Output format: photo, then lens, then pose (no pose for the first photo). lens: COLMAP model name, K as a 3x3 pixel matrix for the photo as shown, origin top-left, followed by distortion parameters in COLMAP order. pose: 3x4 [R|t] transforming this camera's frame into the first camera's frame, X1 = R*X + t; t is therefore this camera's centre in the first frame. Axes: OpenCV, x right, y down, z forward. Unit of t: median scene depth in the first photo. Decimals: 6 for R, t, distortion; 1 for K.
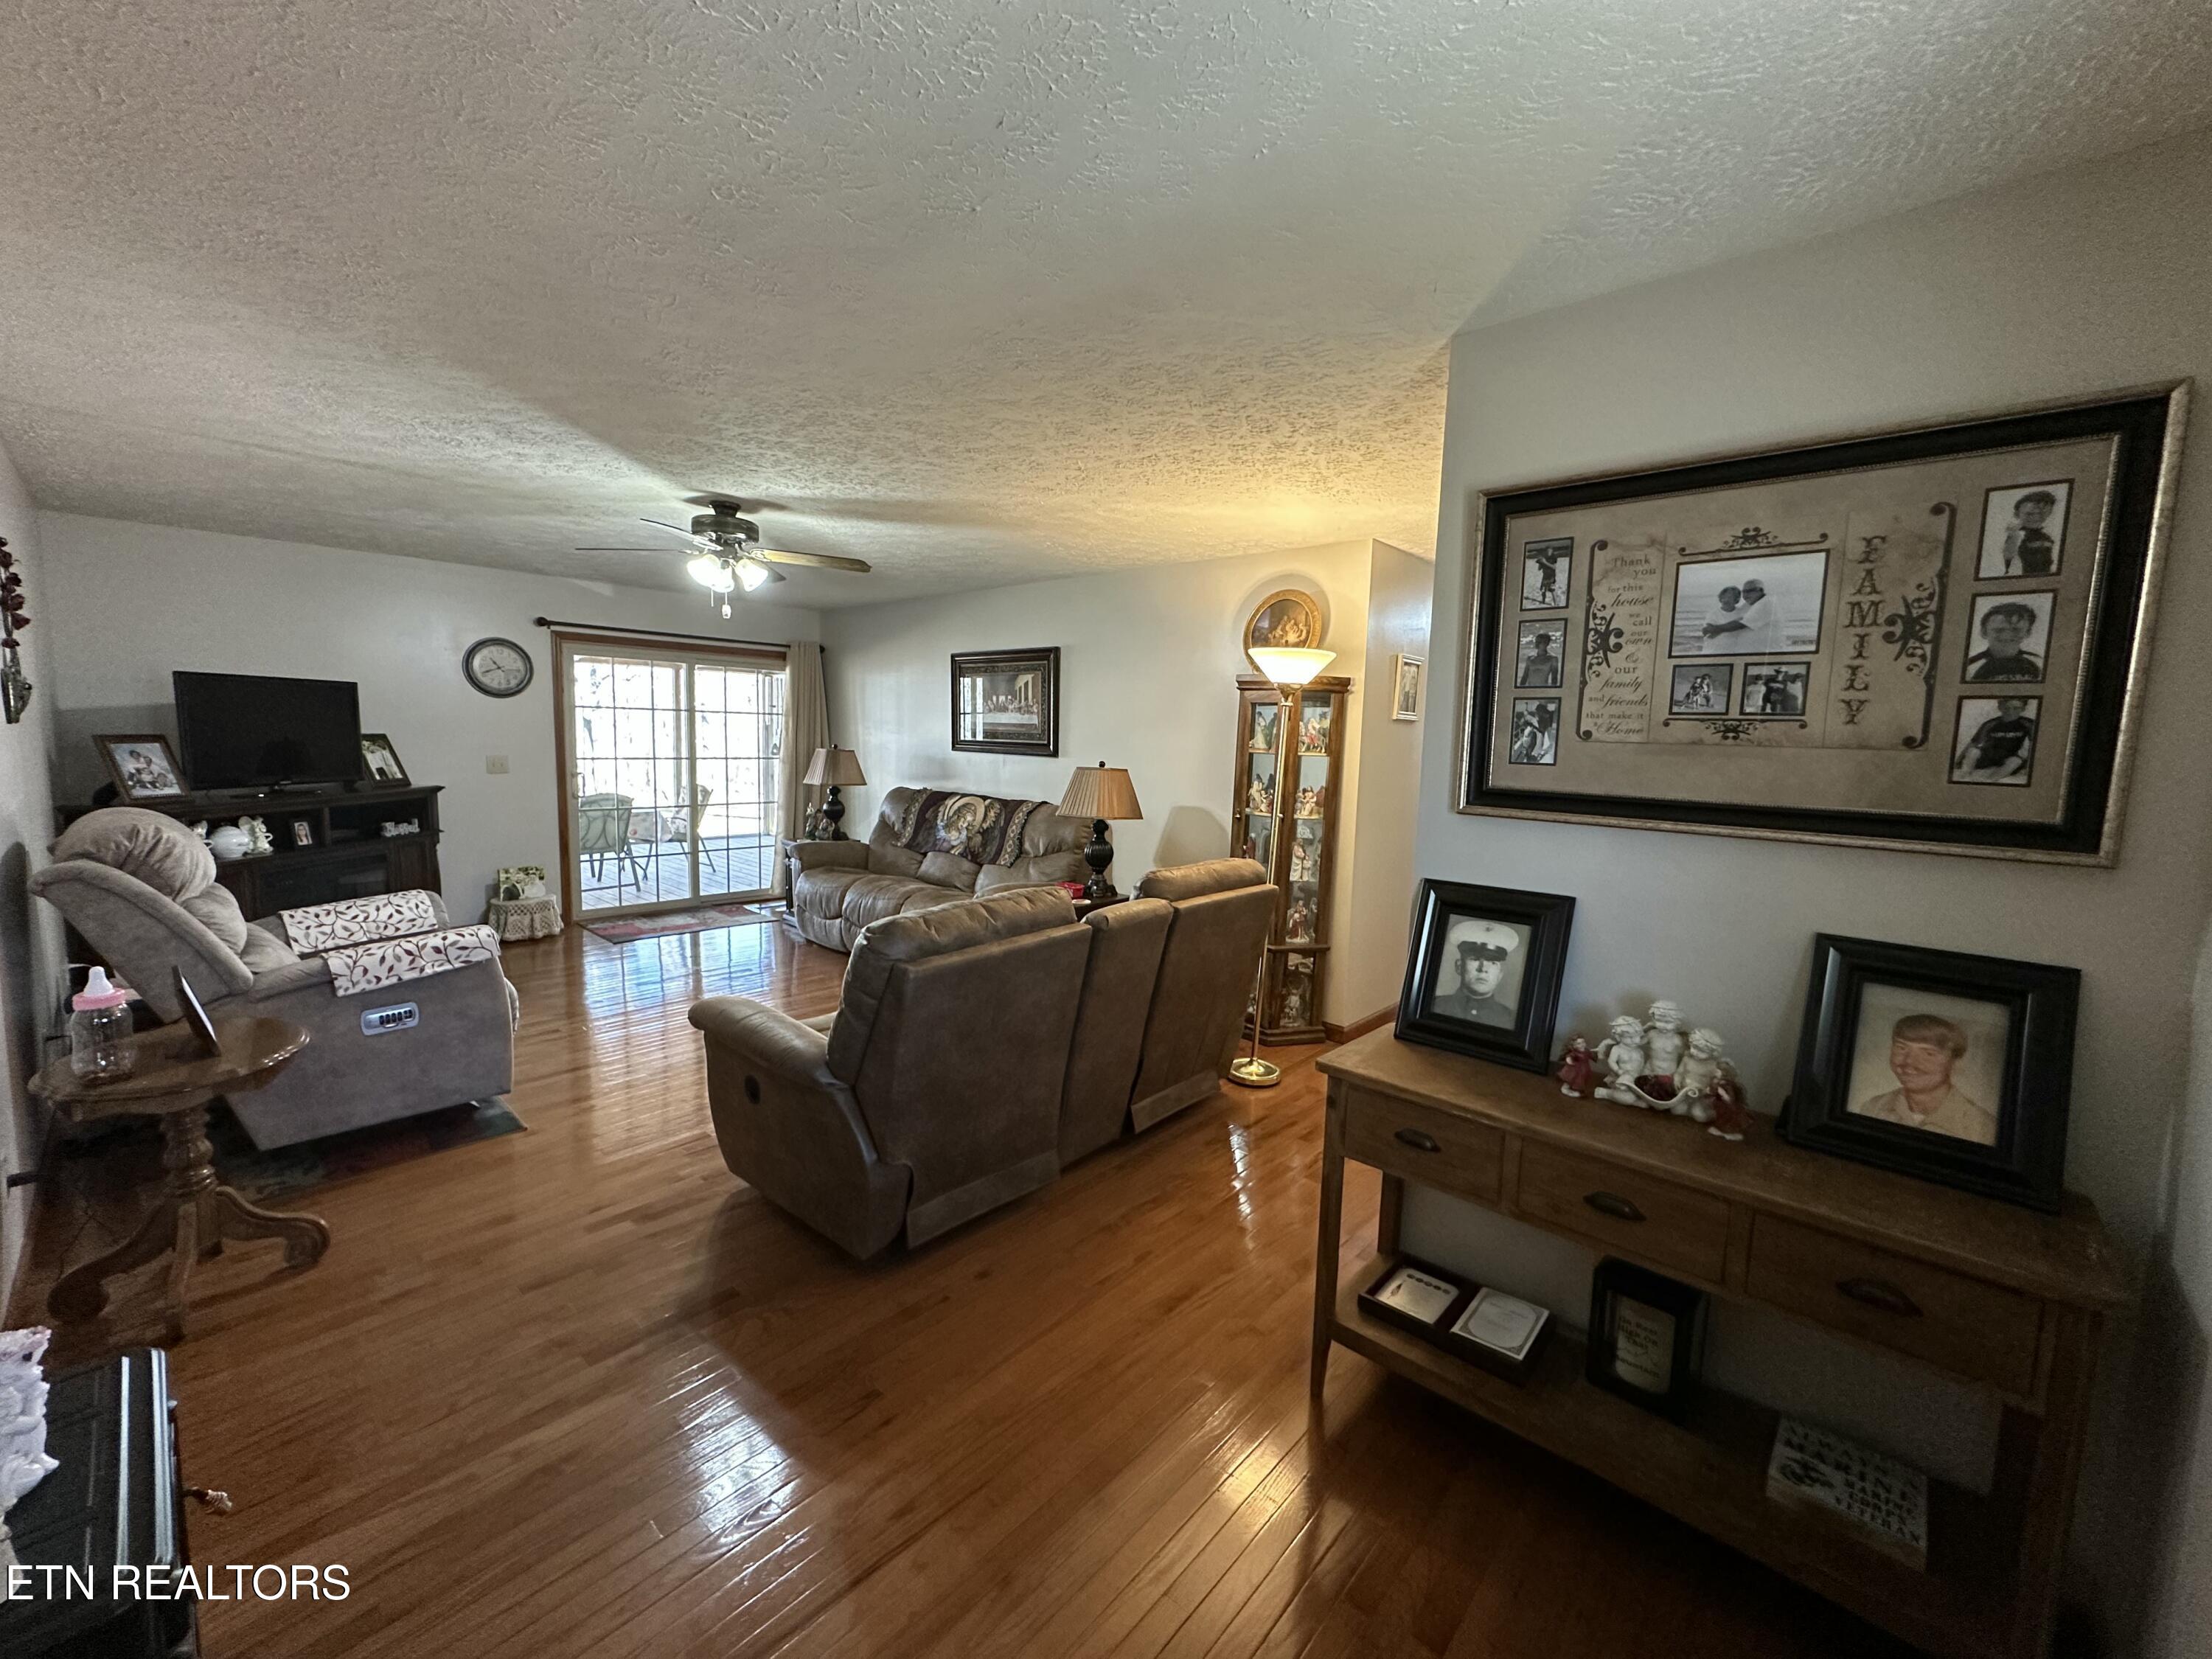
lens RADIAL K [[885.0, 0, 1106.8], [0, 885.0, 826.6], [0, 0, 1]] dist [-0.000786, 0.000090]
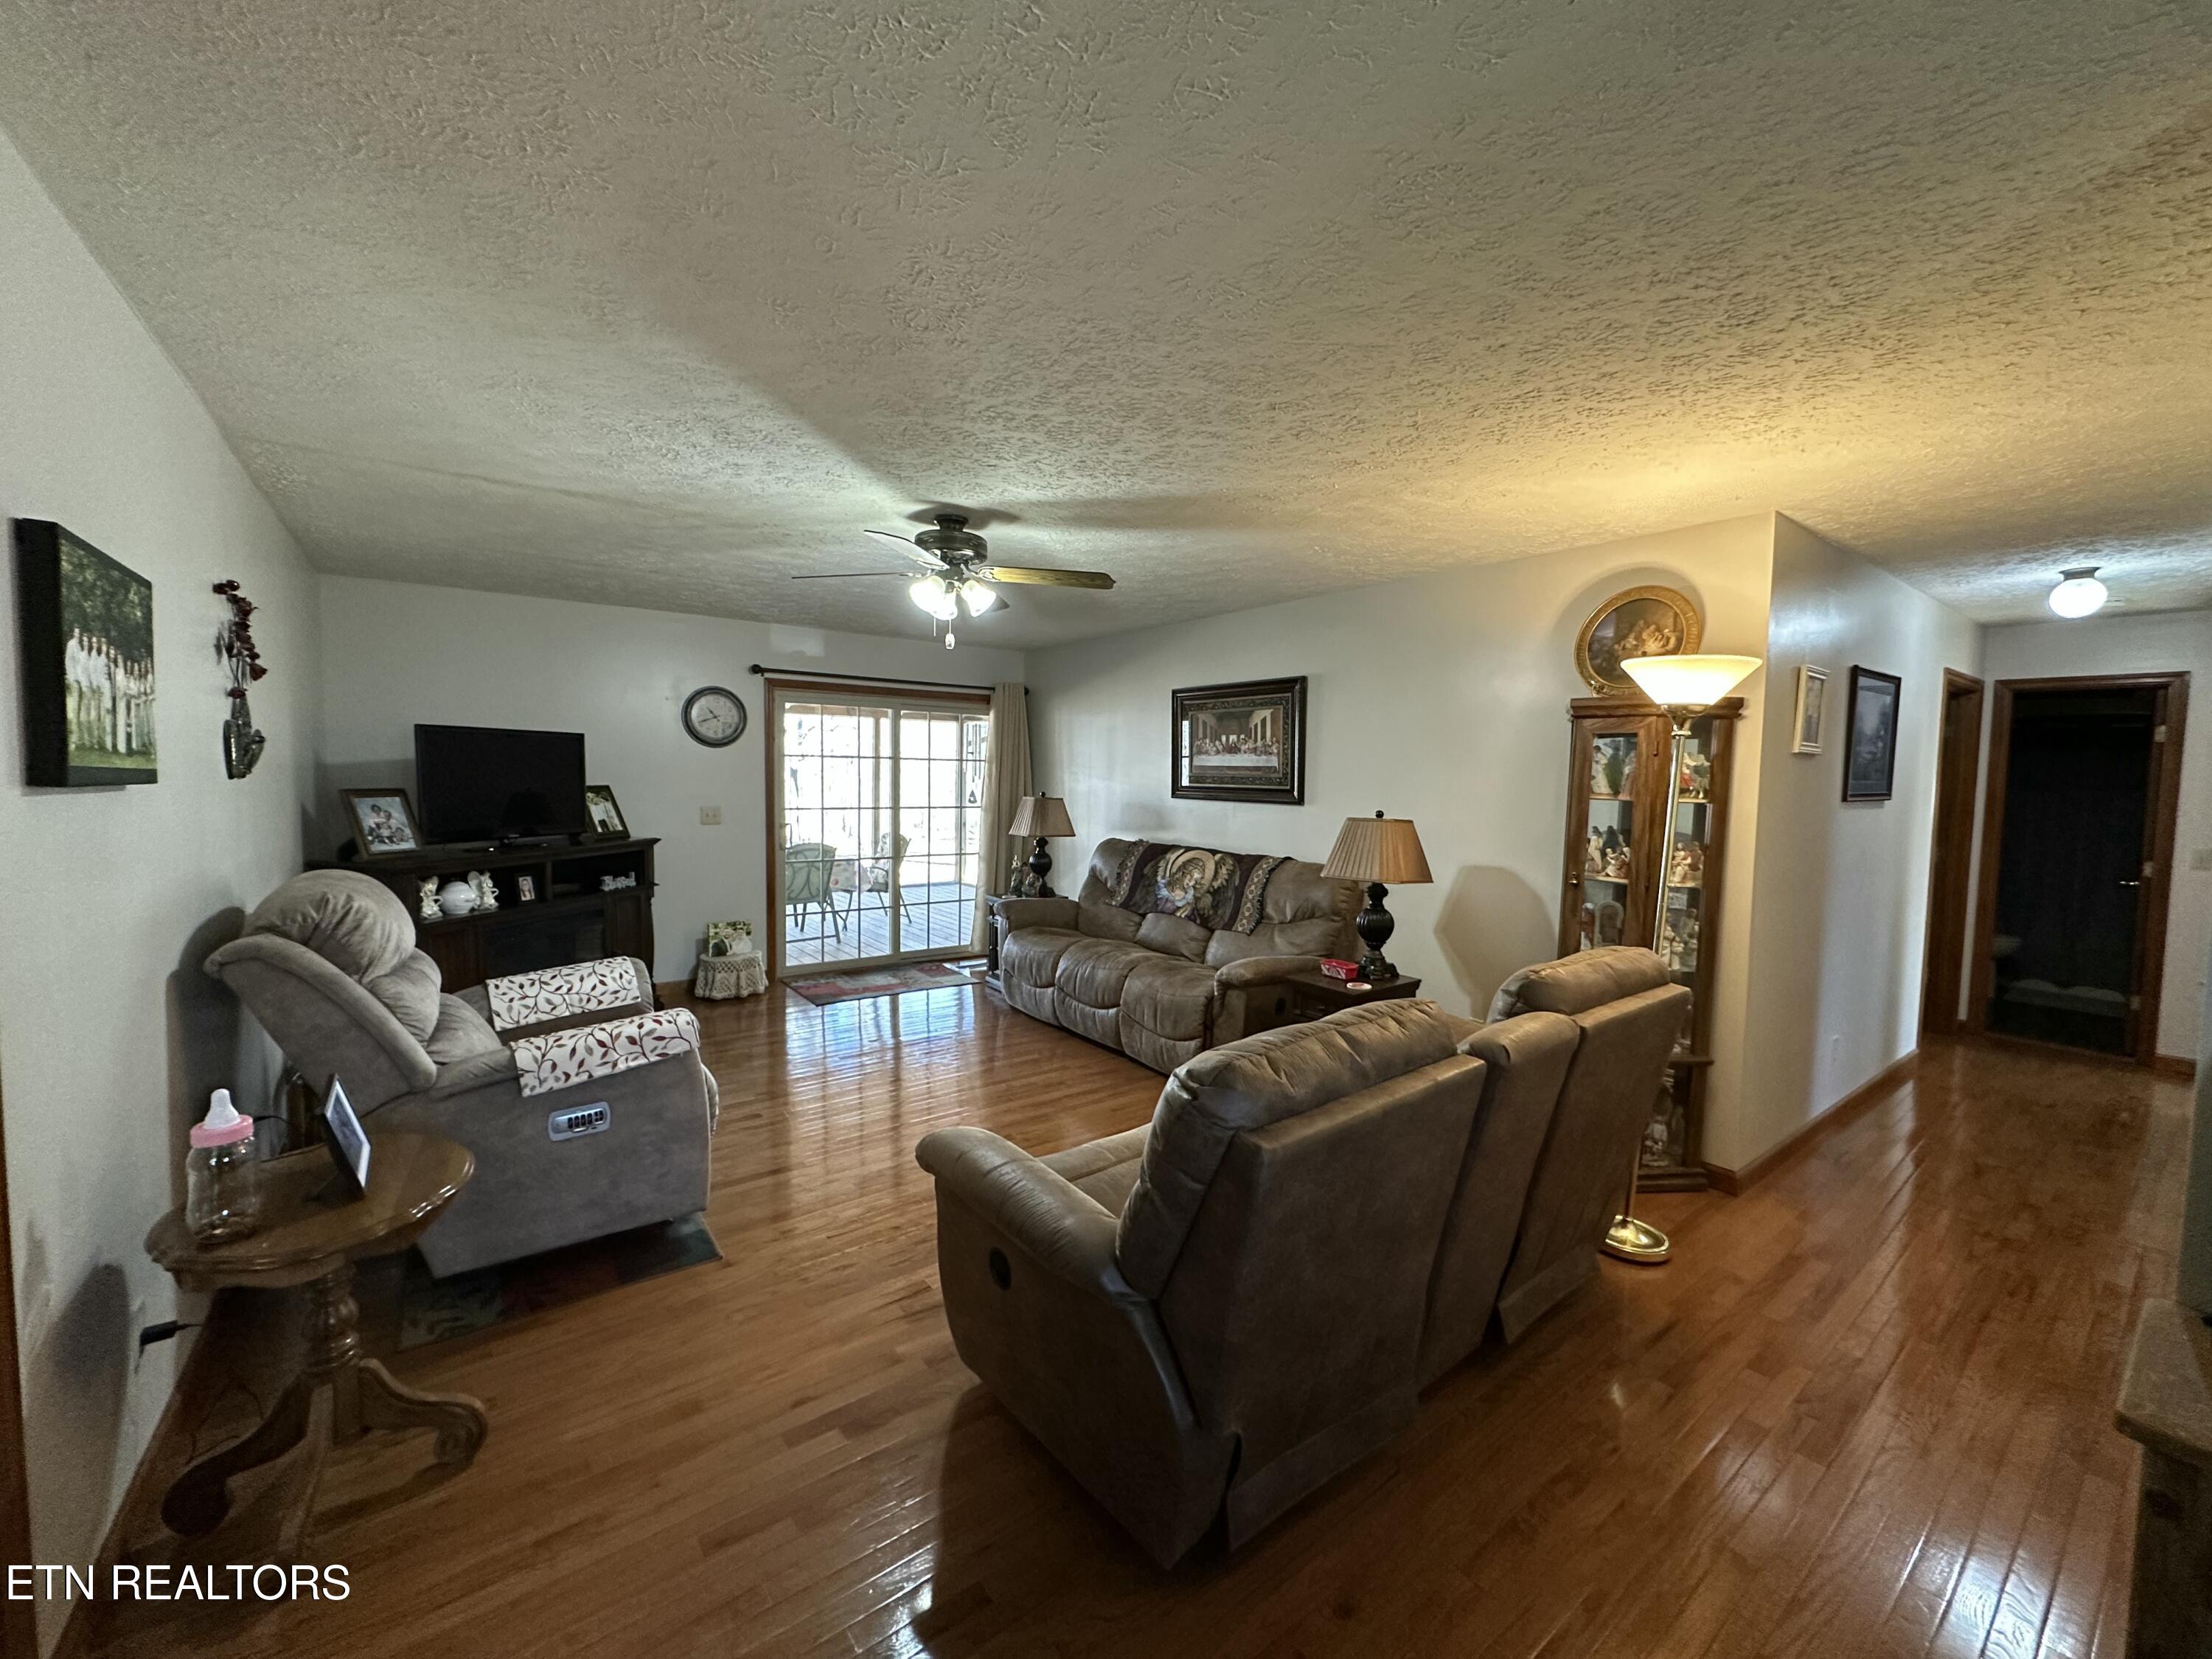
lens RADIAL K [[885.0, 0, 1106.8], [0, 885.0, 826.6], [0, 0, 1]] dist [-0.000786, 0.000090]
pose [[0.982527, -0.000945, -0.186115, -0.118301], [-0.008367, 0.998752, -0.049240, -0.020441], [0.185929, 0.049937, 0.981293, 0.188163]]
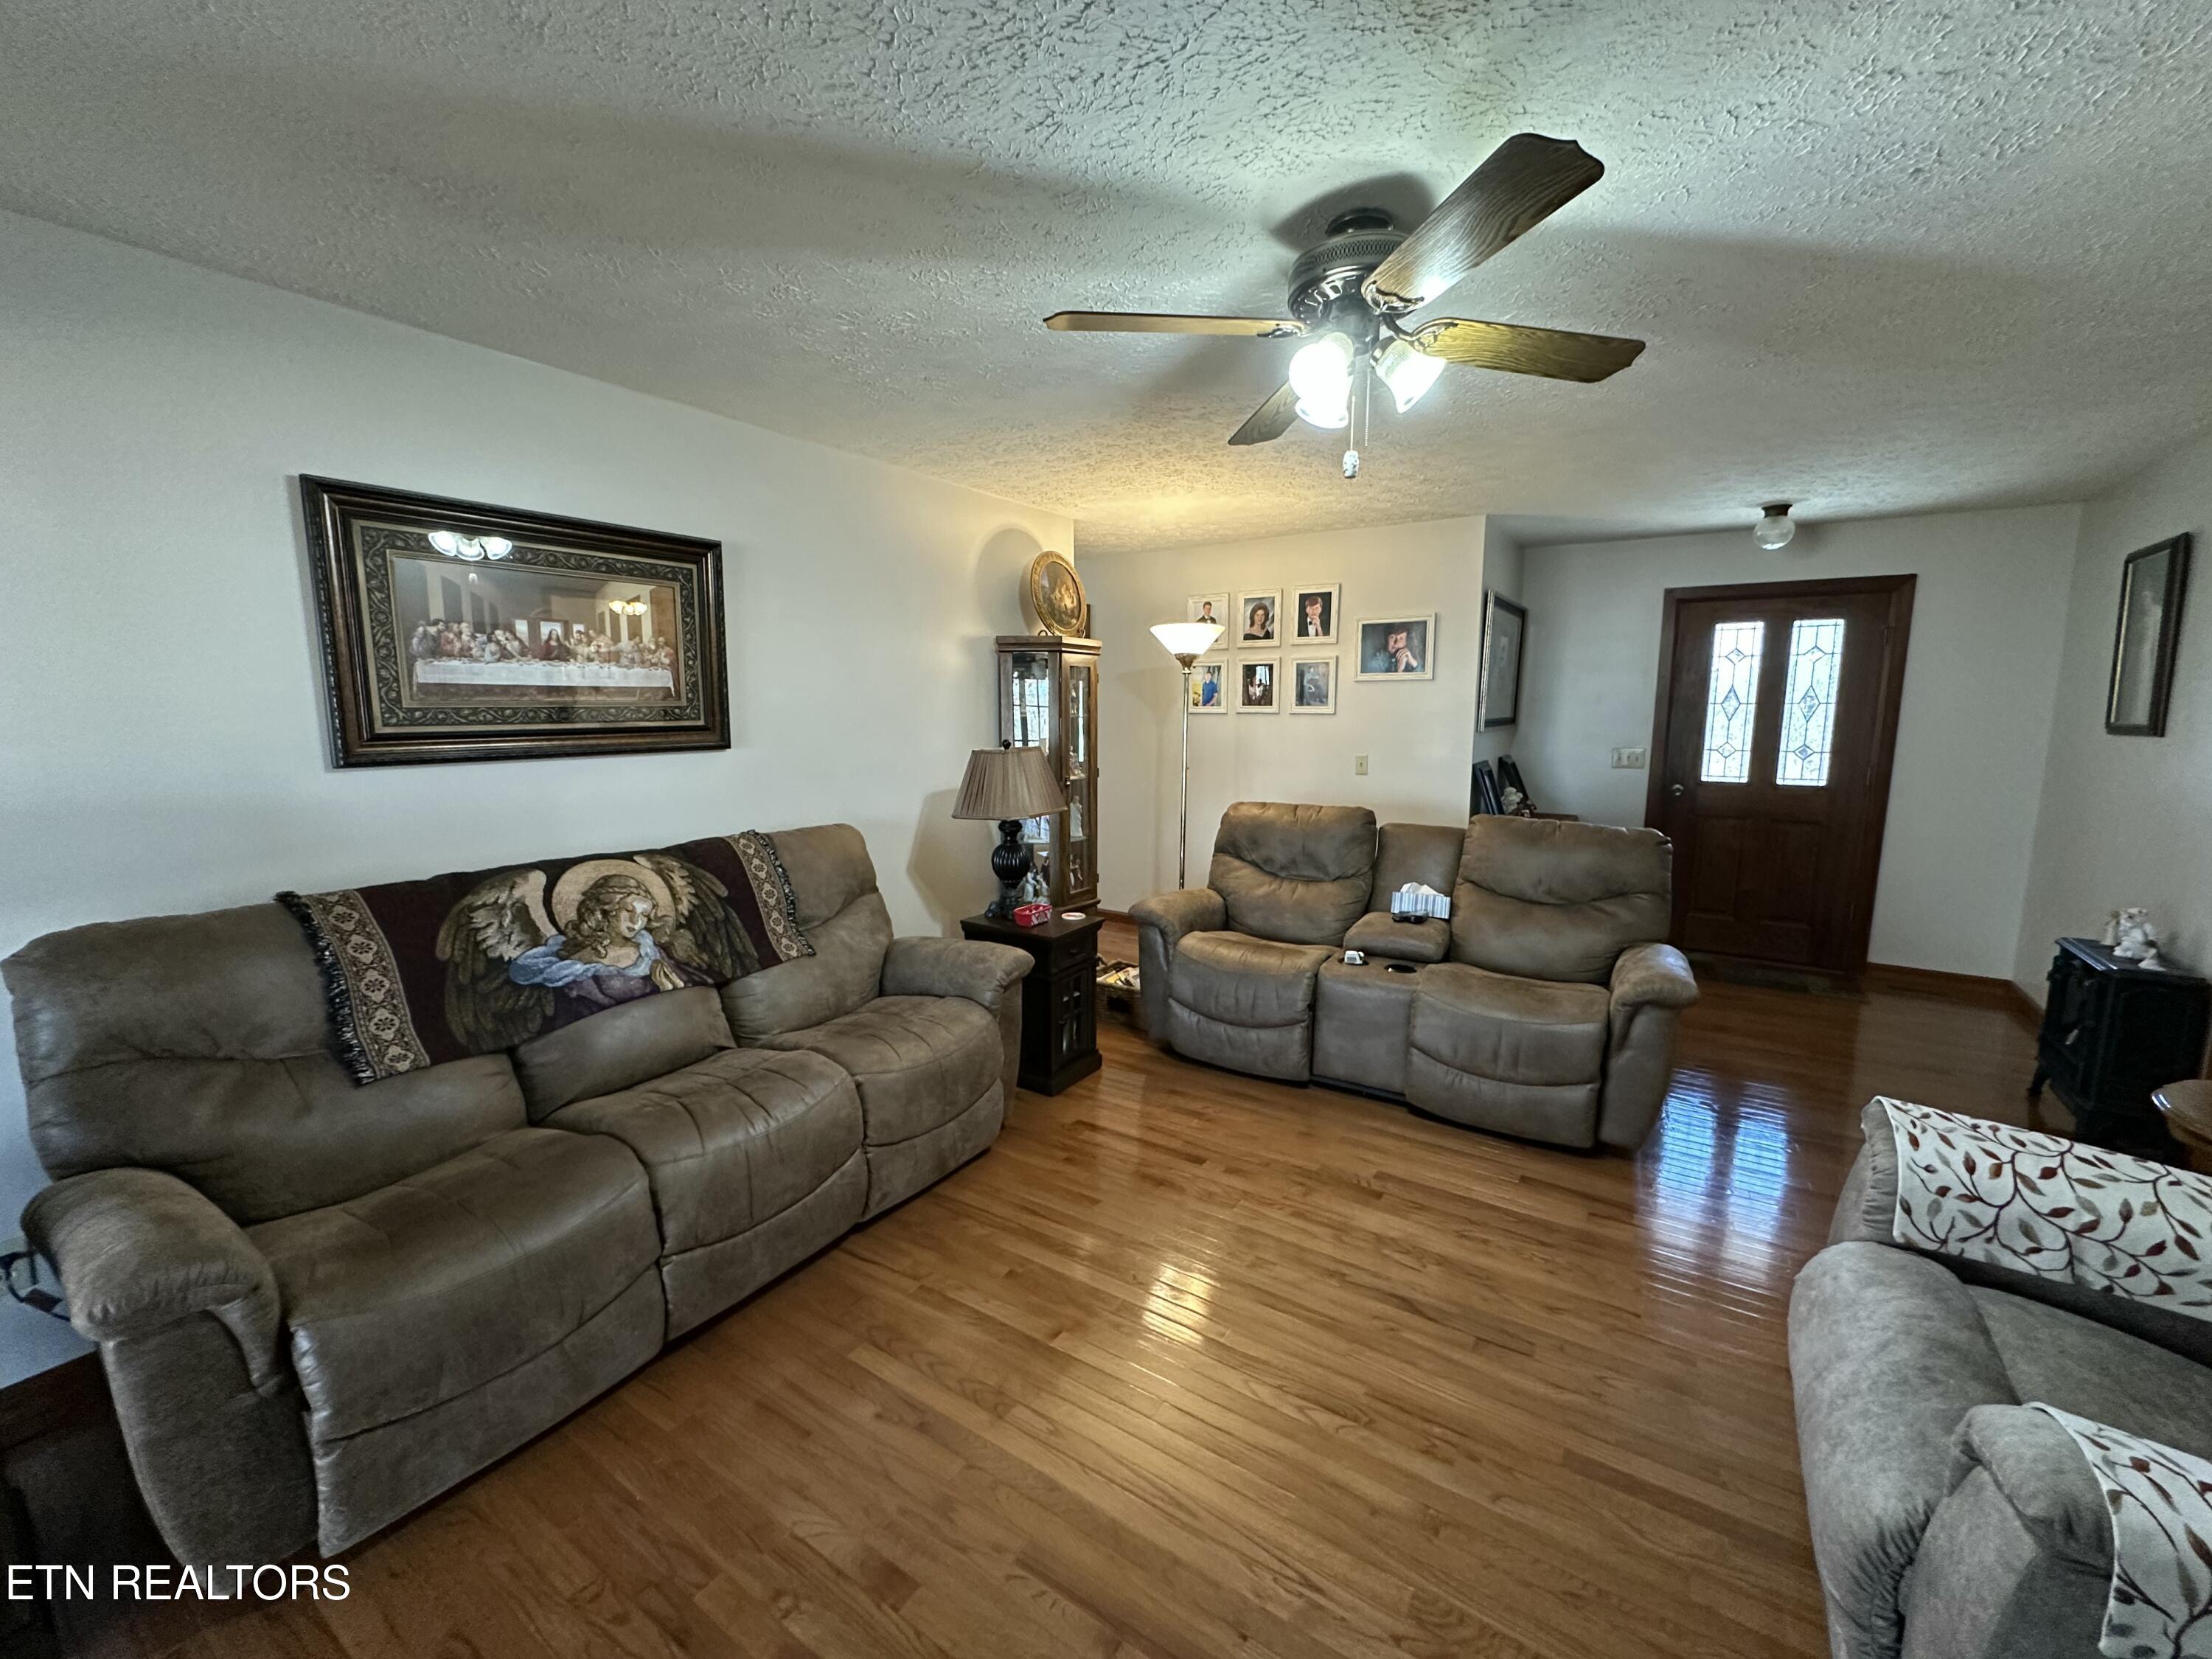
lens RADIAL K [[885.0, 0, 1106.8], [0, 885.0, 826.6], [0, 0, 1]] dist [-0.000786, 0.000090]
pose [[-0.151369, -0.167596, 0.974166, -0.899151], [0.101474, 0.977680, 0.183968, -0.154782], [-0.983255, 0.126700, -0.130984, 1.214802]]
